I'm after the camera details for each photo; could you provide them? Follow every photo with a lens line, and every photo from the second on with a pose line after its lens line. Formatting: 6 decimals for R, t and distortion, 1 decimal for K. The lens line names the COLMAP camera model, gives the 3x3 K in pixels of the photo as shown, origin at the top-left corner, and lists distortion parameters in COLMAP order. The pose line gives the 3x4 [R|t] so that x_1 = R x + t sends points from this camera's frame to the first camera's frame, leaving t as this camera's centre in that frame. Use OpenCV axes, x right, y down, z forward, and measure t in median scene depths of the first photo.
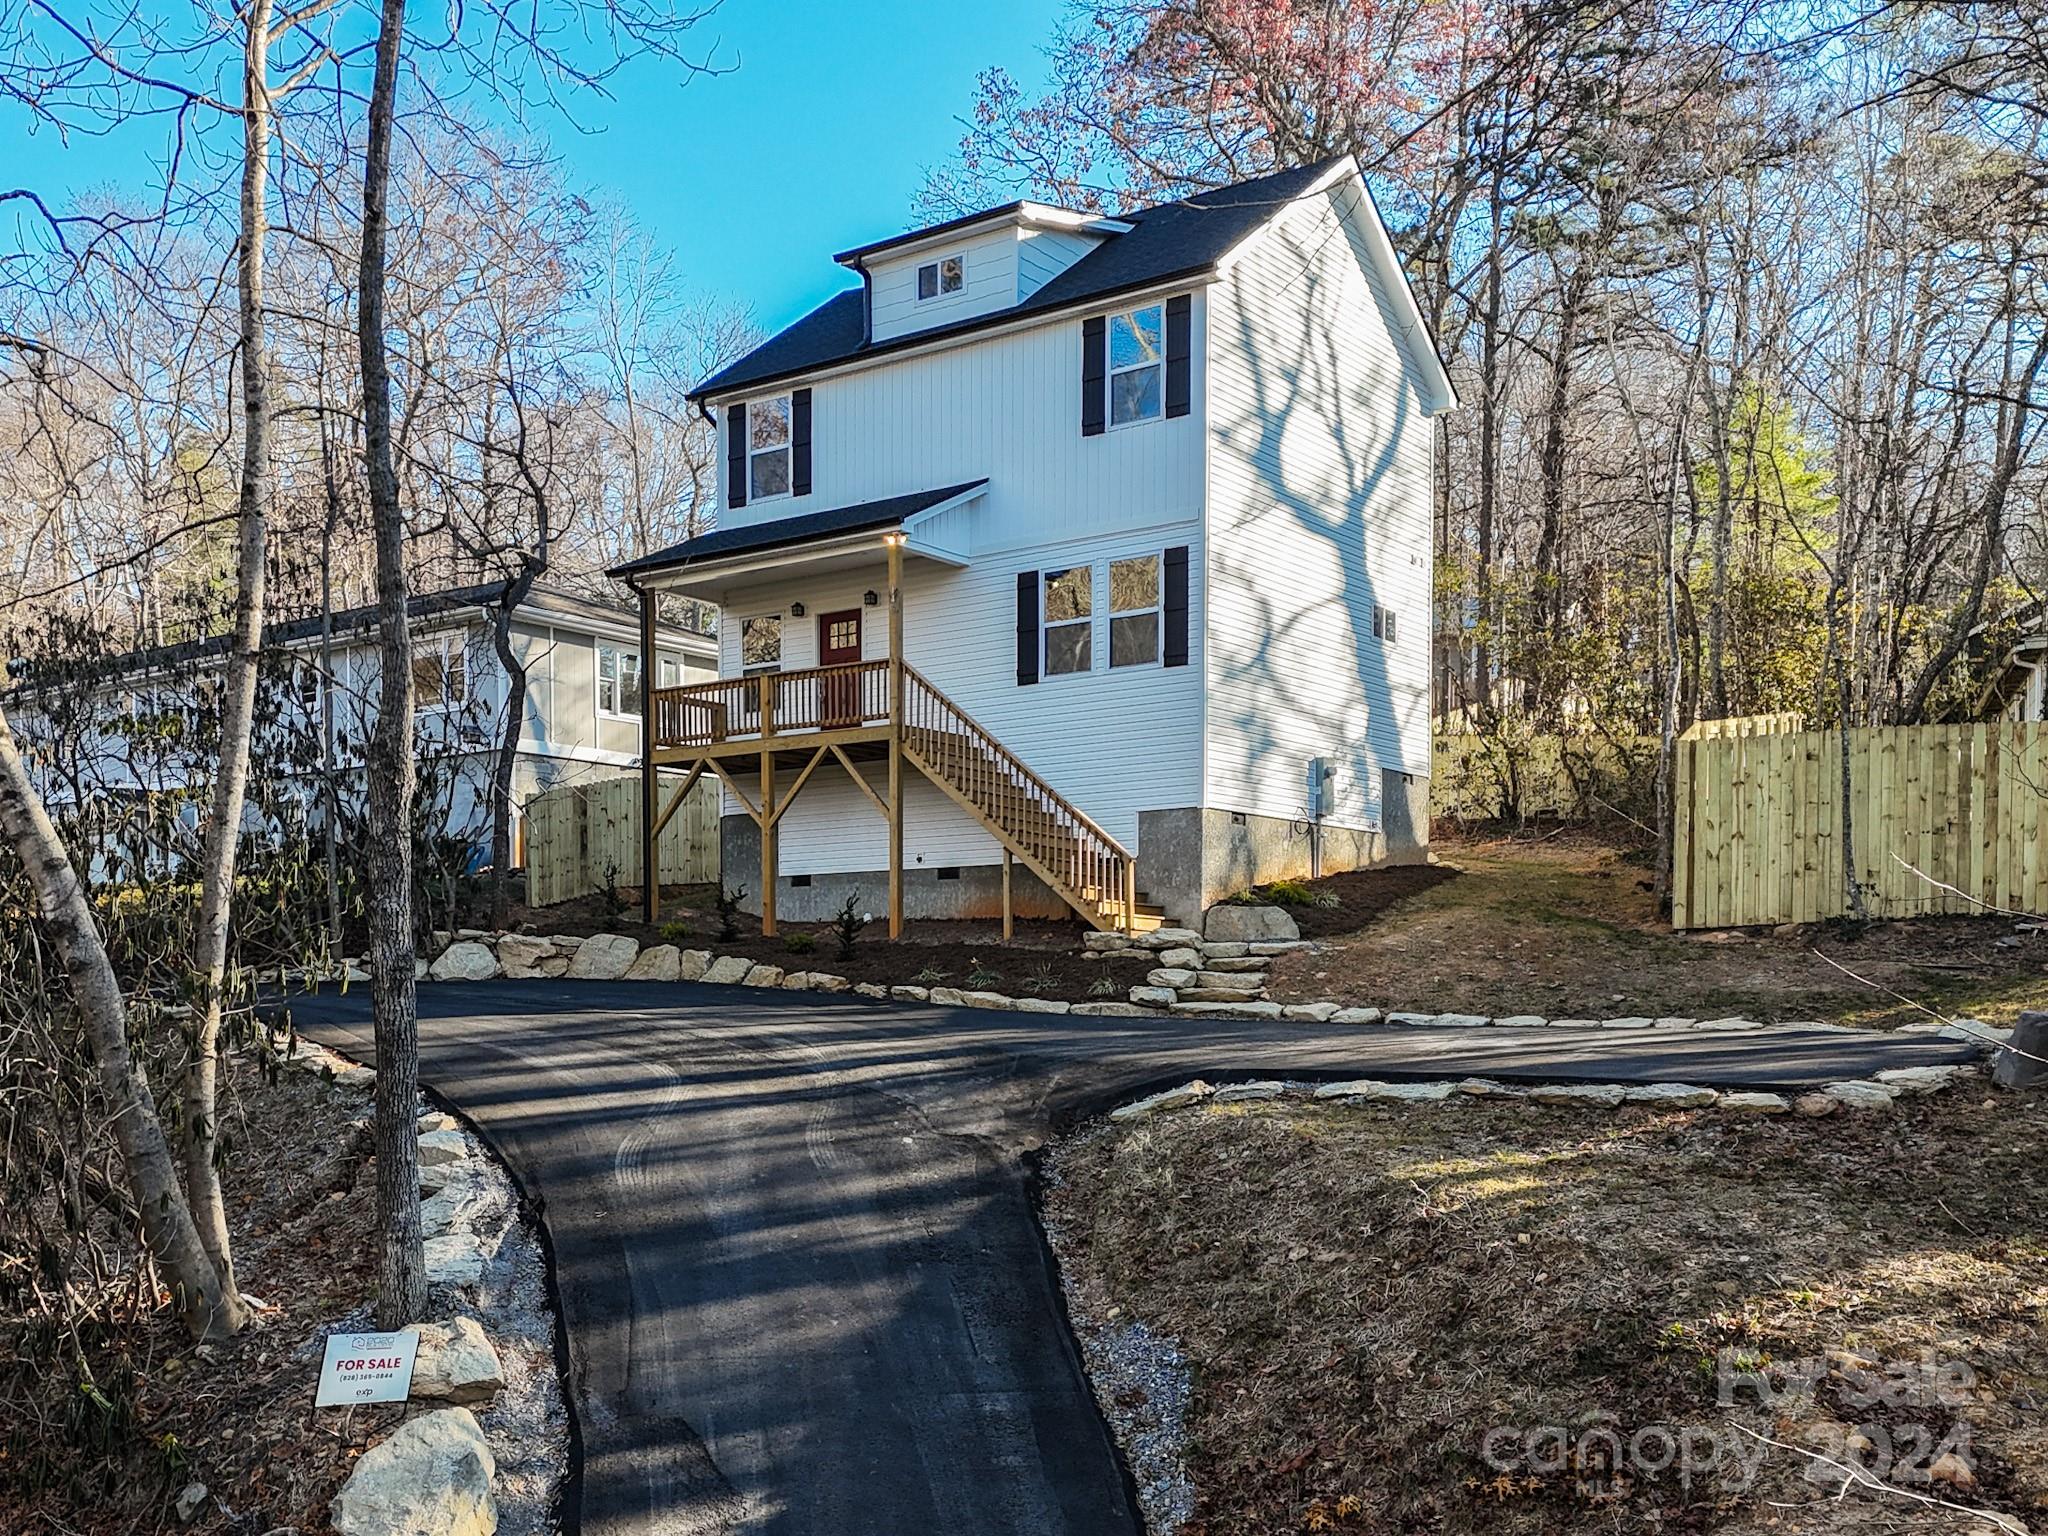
lens RADIAL K [[2111.4, 0, 867.7], [0, 2111.4, 1060.0], [0, 0, 1]] dist [0.066804, 0.000000]
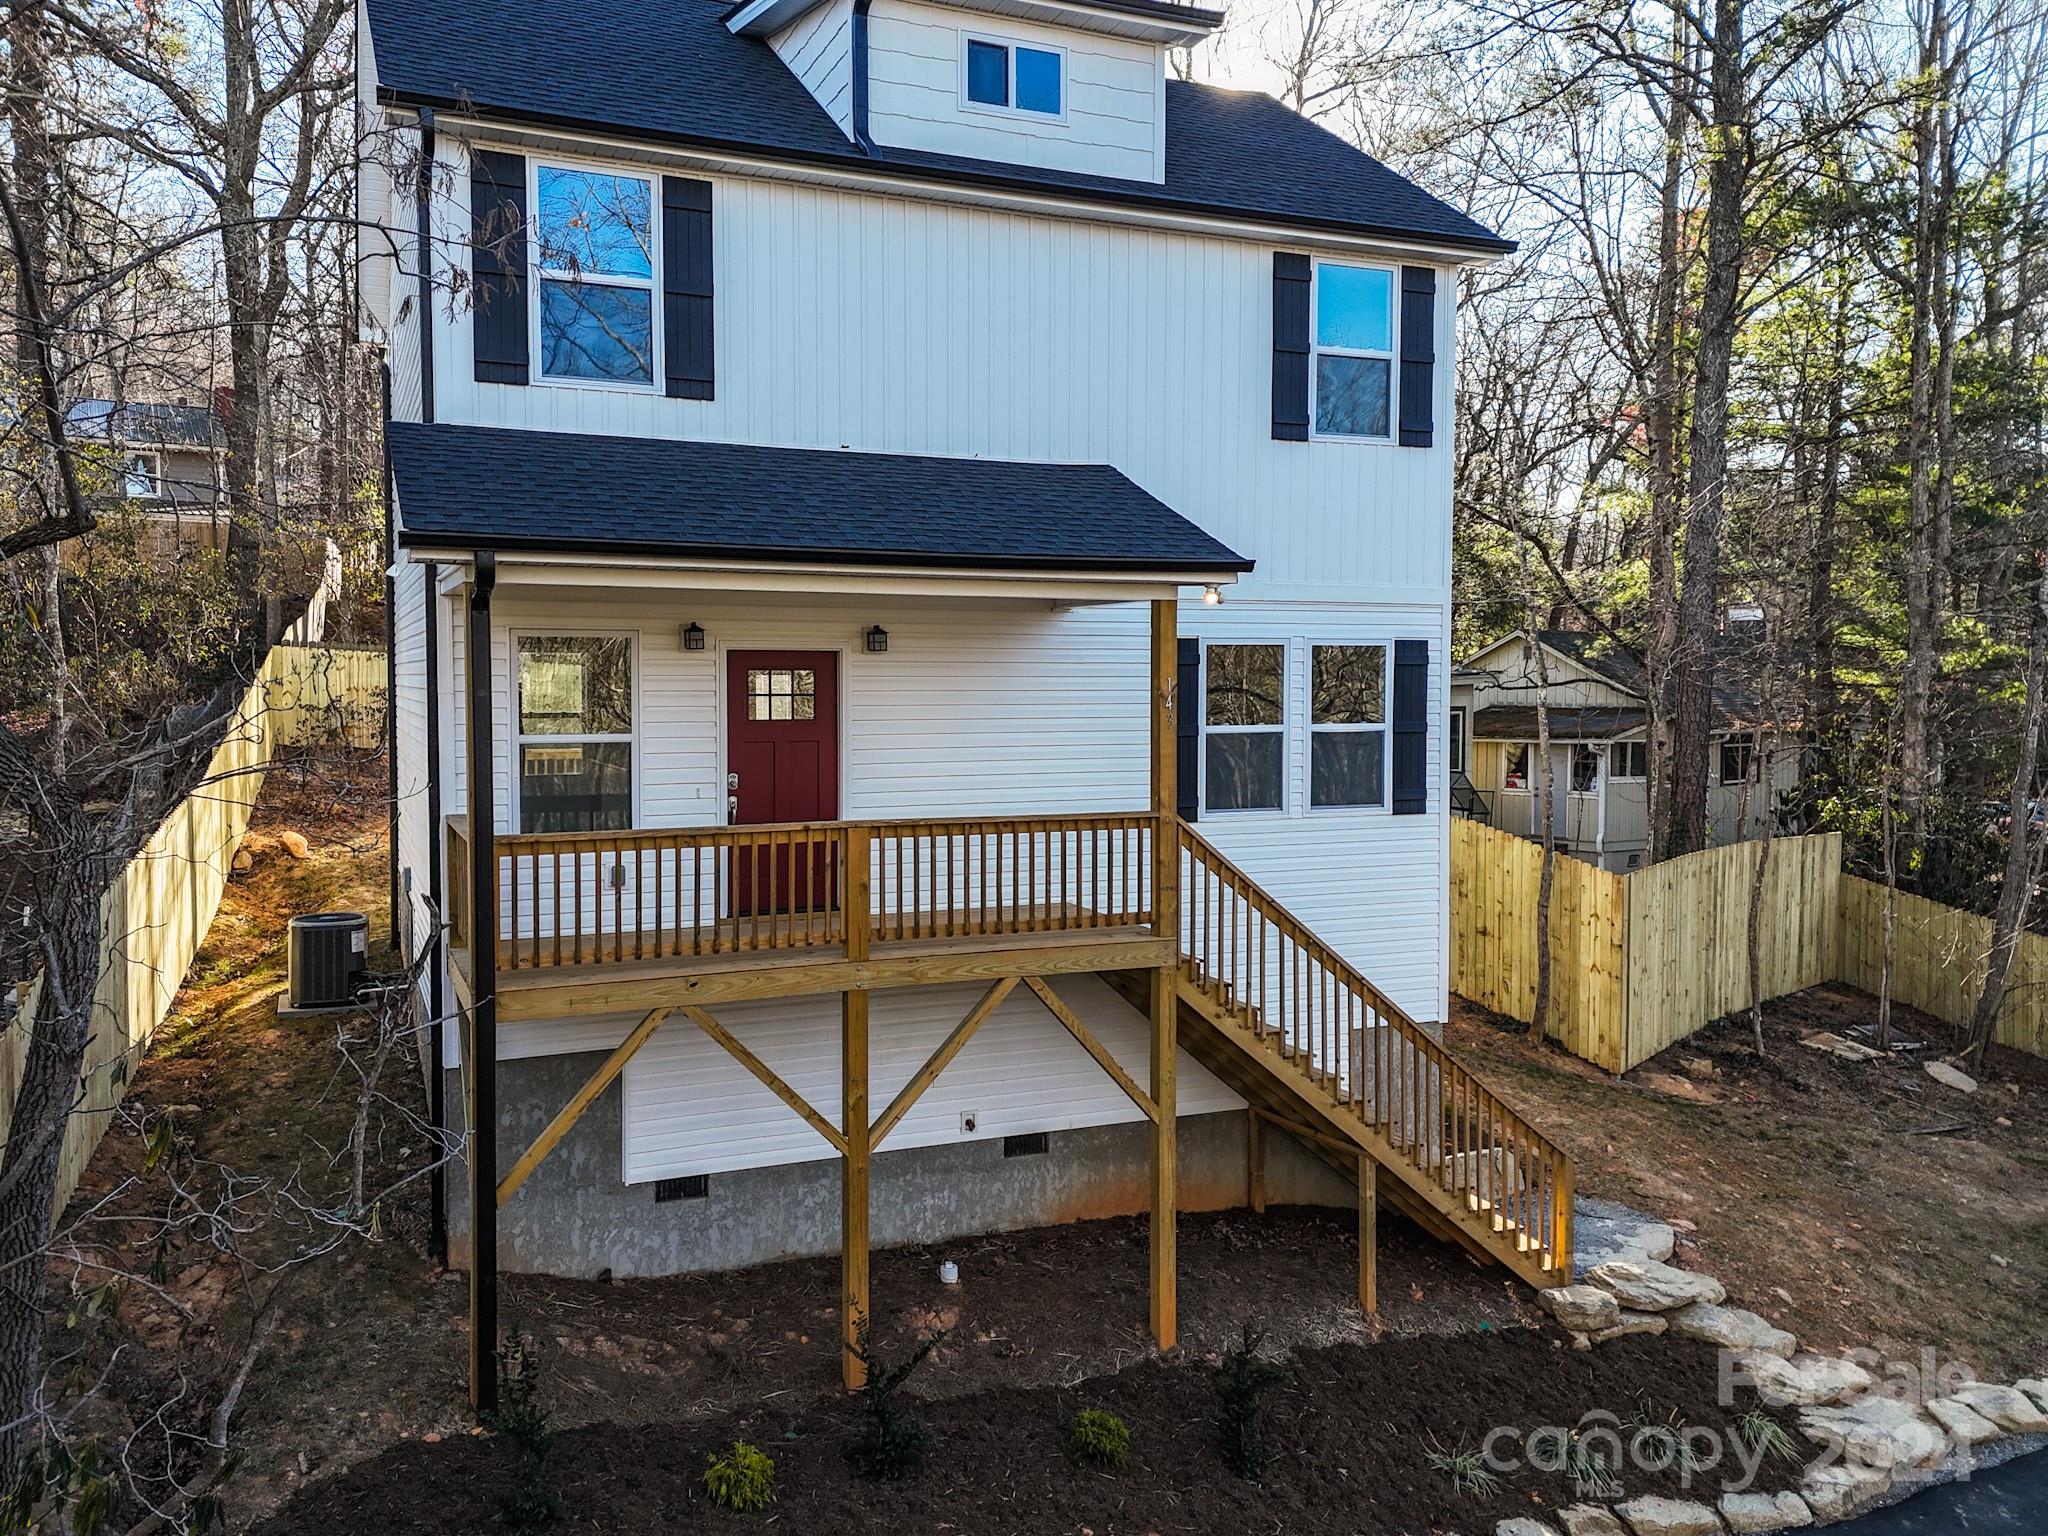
lens RADIAL K [[1489.5, 0, 976.9], [0, 1489.5, 740.8], [0, 0, 1]] dist [0.086191, -0.069580]
pose [[0.493204, -0.030002, 0.869396, -0.326235], [0.015633, 0.999549, 0.025624, -0.216481], [-0.869773, 0.000954, 0.493451, 0.855509]]
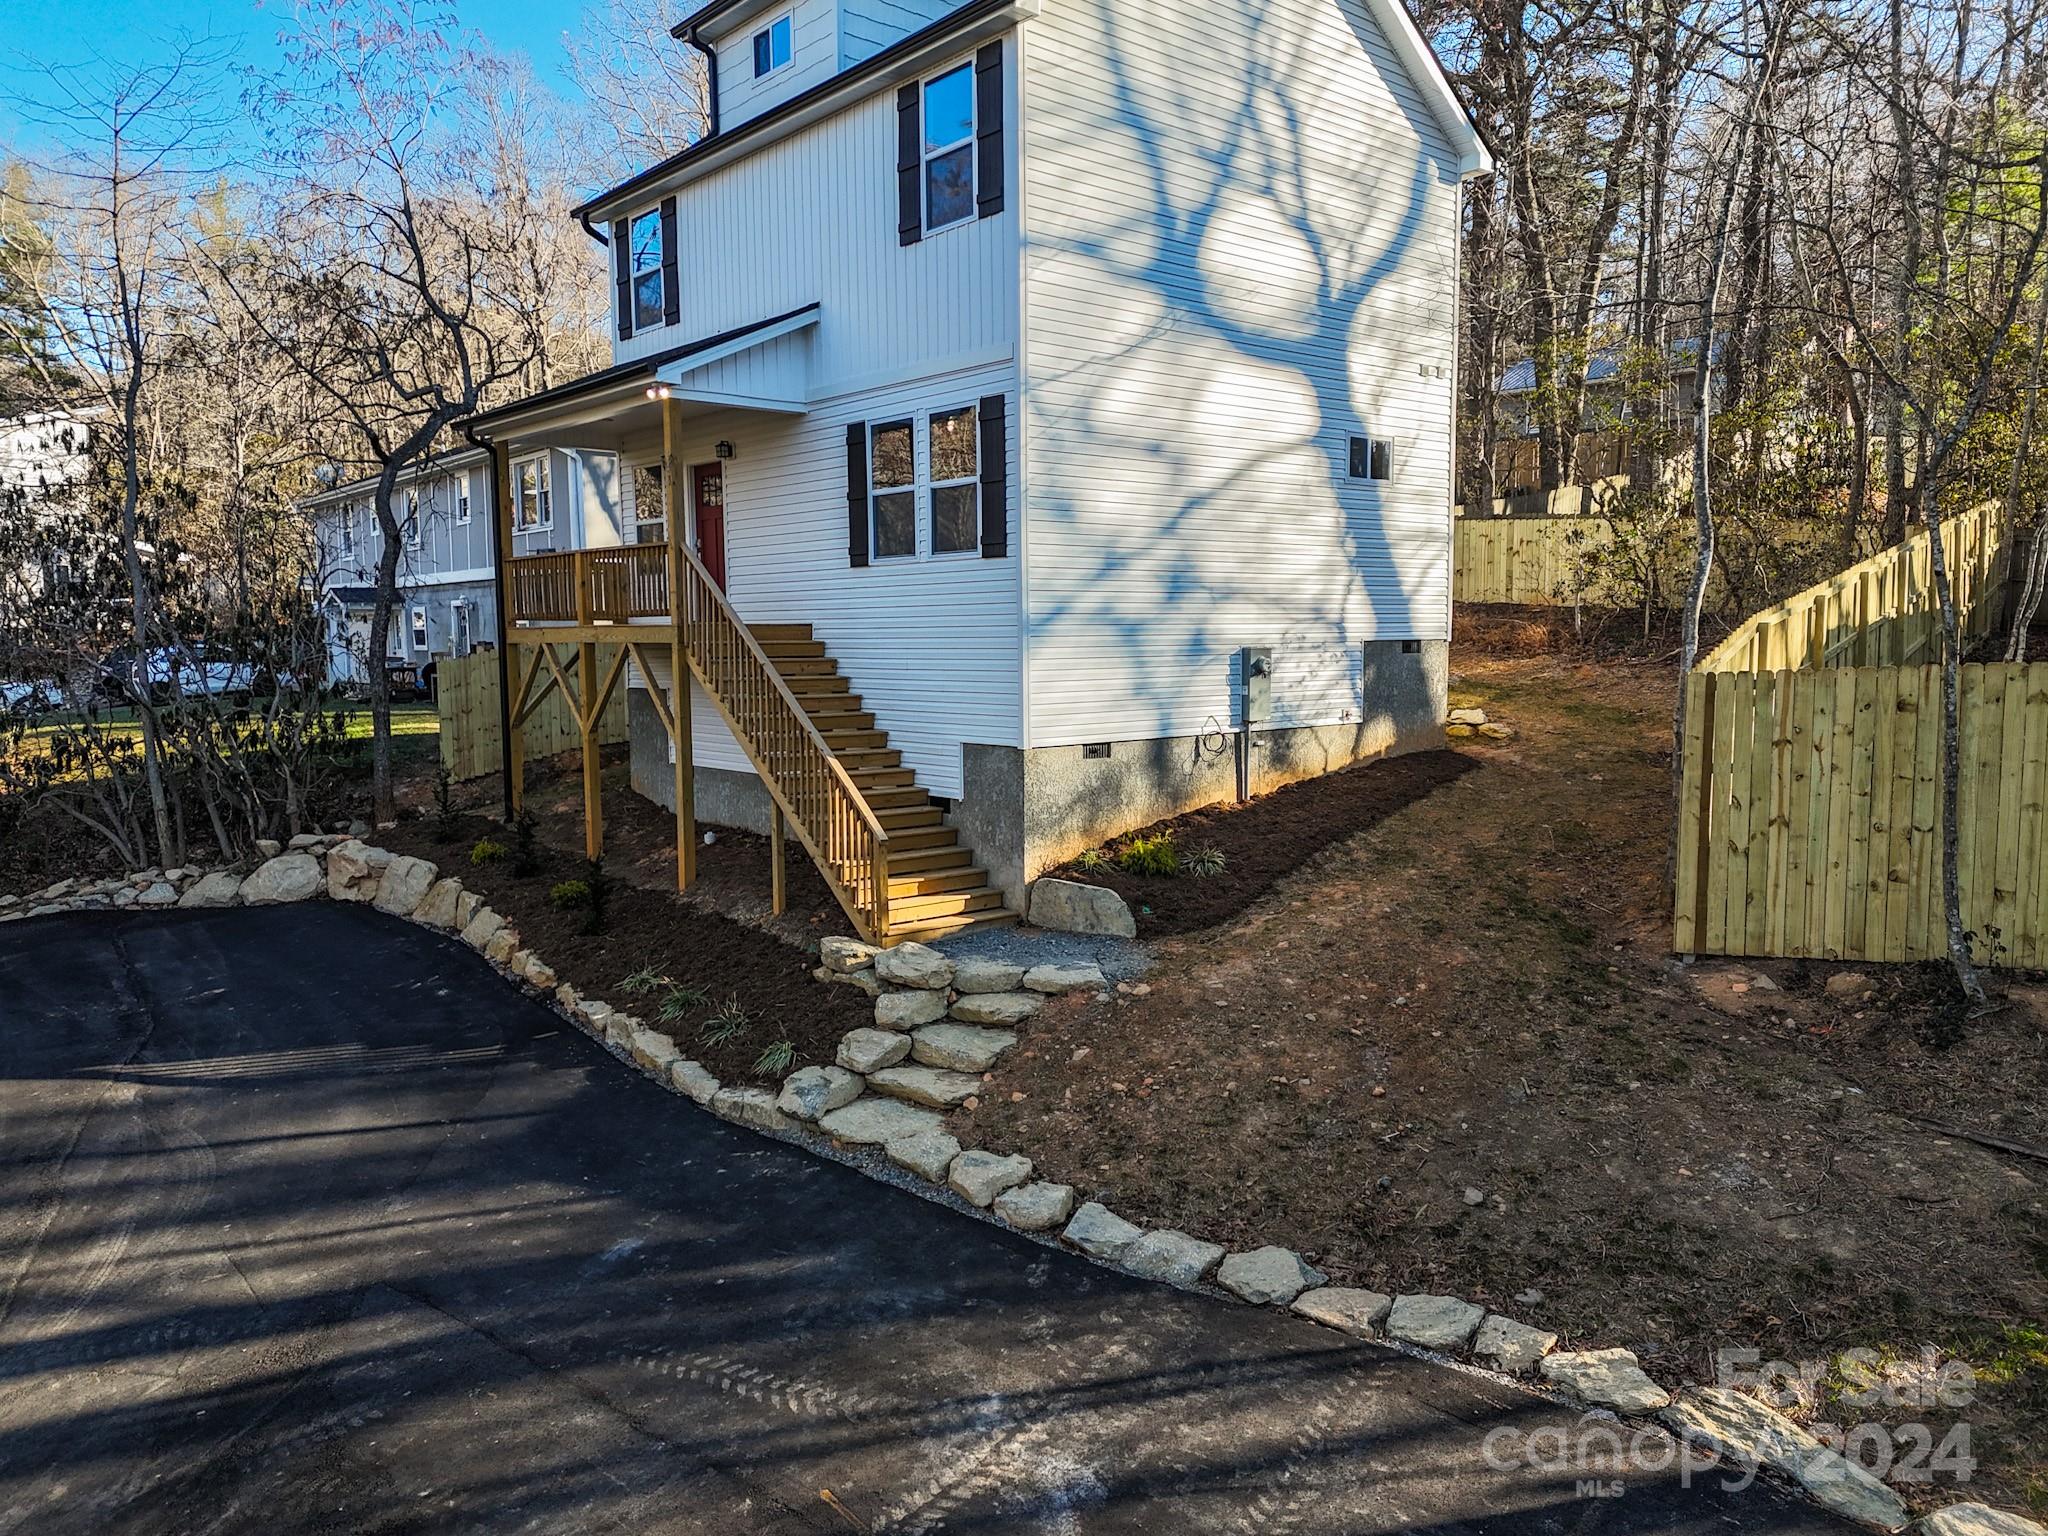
lens RADIAL K [[1489.5, 0, 1029.4], [0, 1489.5, 759.8], [0, 0, 1]] dist [0.086191, -0.069580]
pose [[0.981457, 0.009807, -0.191434, 0.250991], [0.002649, 0.997901, 0.064703, -0.143504], [0.191666, -0.064010, 0.979371, 0.466331]]
